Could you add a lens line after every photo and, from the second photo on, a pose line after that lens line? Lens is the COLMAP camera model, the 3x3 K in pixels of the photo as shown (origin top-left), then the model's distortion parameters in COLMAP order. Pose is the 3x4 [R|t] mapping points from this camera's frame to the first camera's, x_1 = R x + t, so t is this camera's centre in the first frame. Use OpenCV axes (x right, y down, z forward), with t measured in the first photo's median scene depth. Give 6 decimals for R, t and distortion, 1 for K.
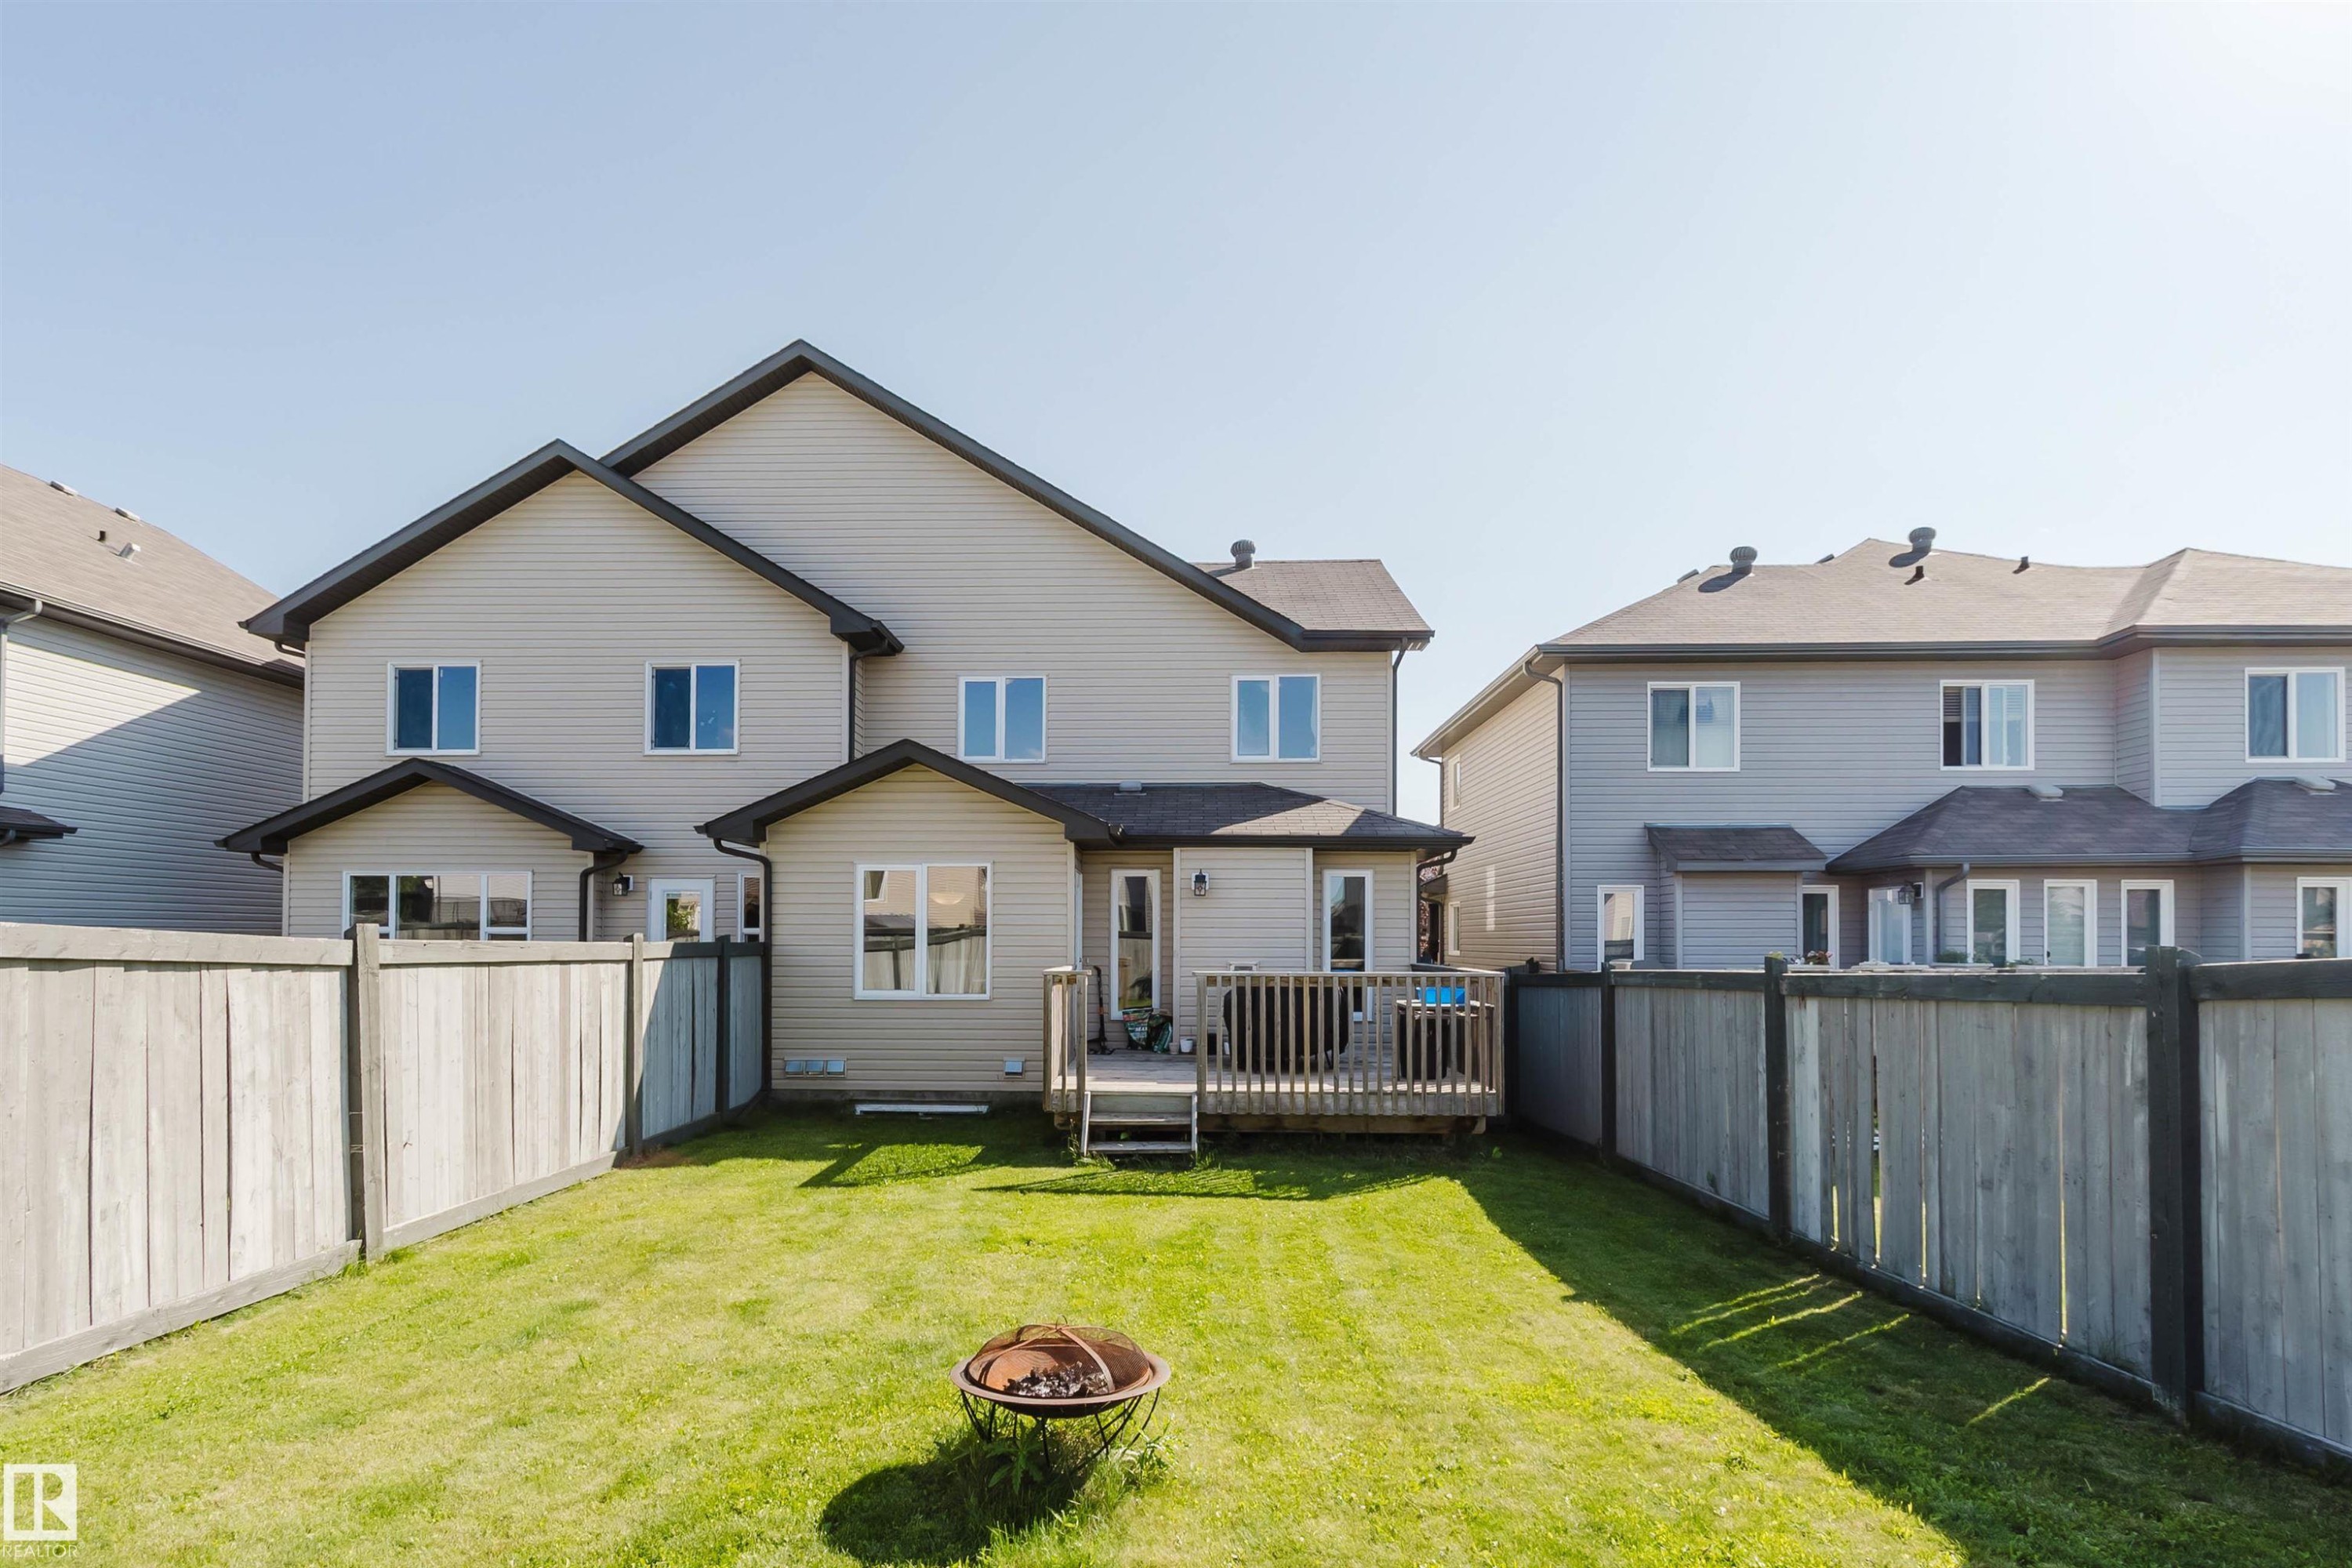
lens RADIAL K [[1065.1, 0, 1186.0], [0, 1065.1, 766.9], [0, 0, 1]] dist [0.002557, -0.000224]
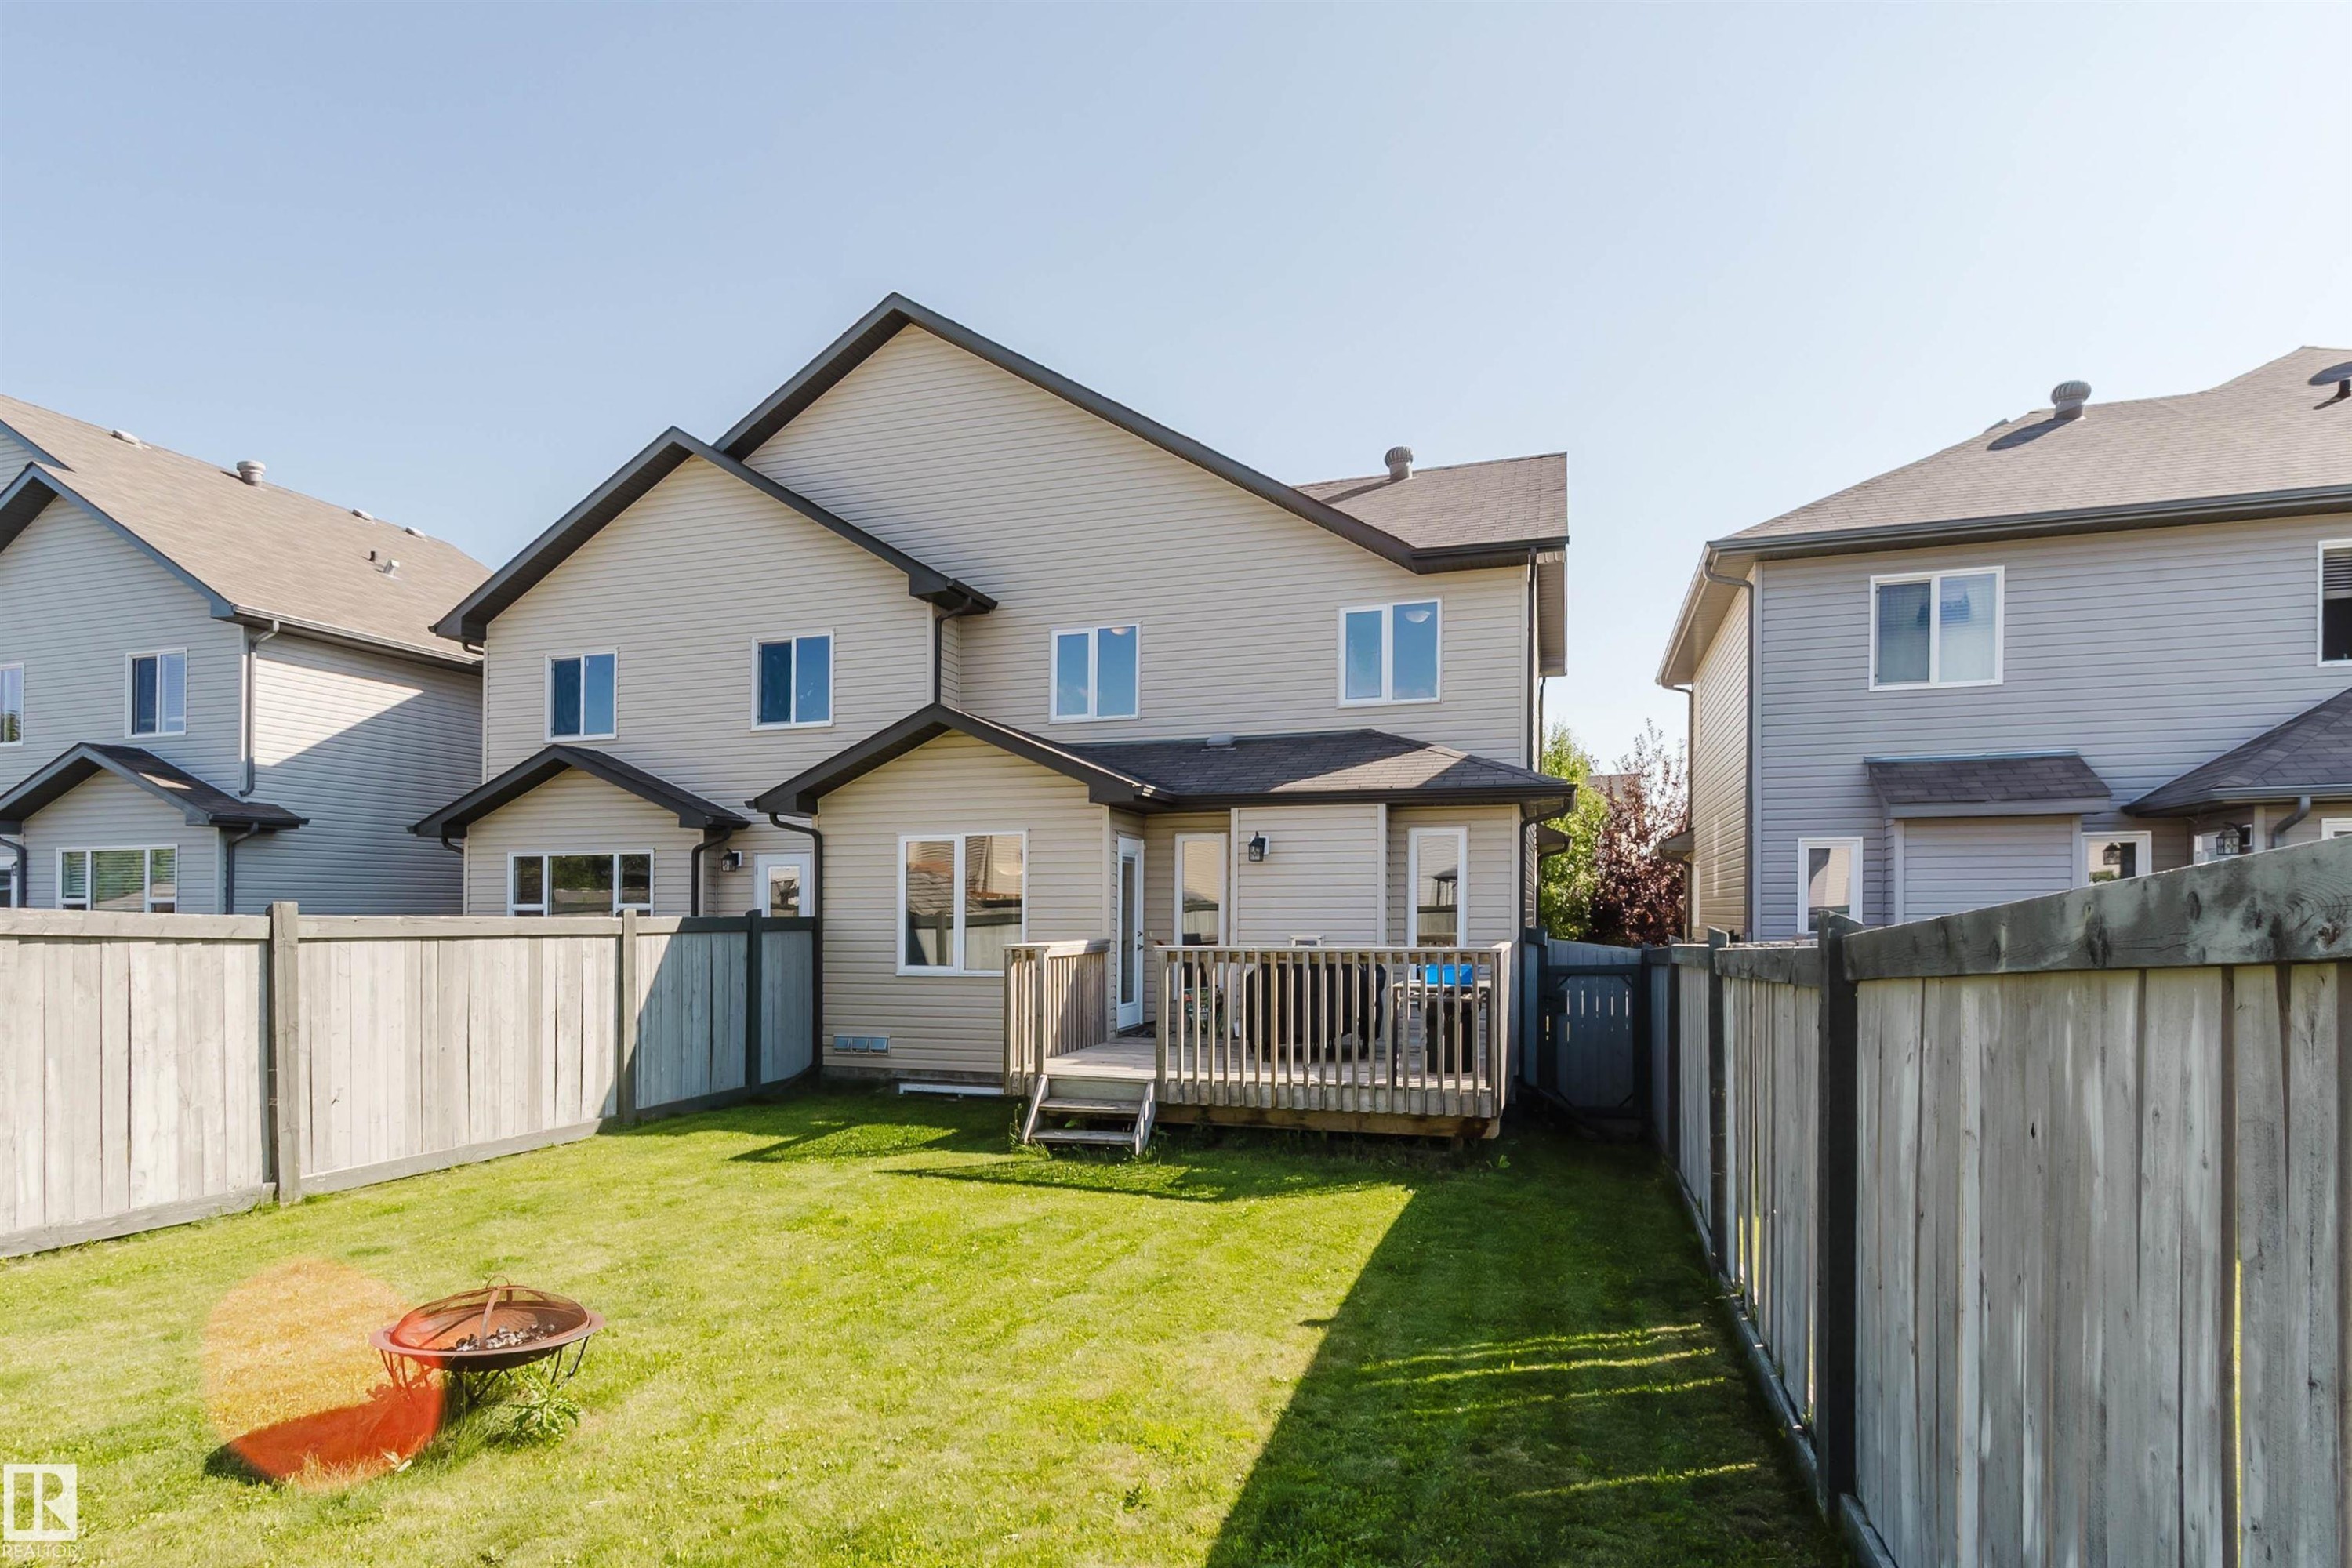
lens RADIAL K [[1208.2, 0, 1175.9], [0, 1208.2, 720.9], [0, 0, 1]] dist [0.002142, 0.001082]
pose [[0.961990, -0.049499, -0.268561, 0.252968], [0.050586, 0.998716, -0.002876, 0.004055], [0.268358, -0.010819, 0.963258, 0.014584]]
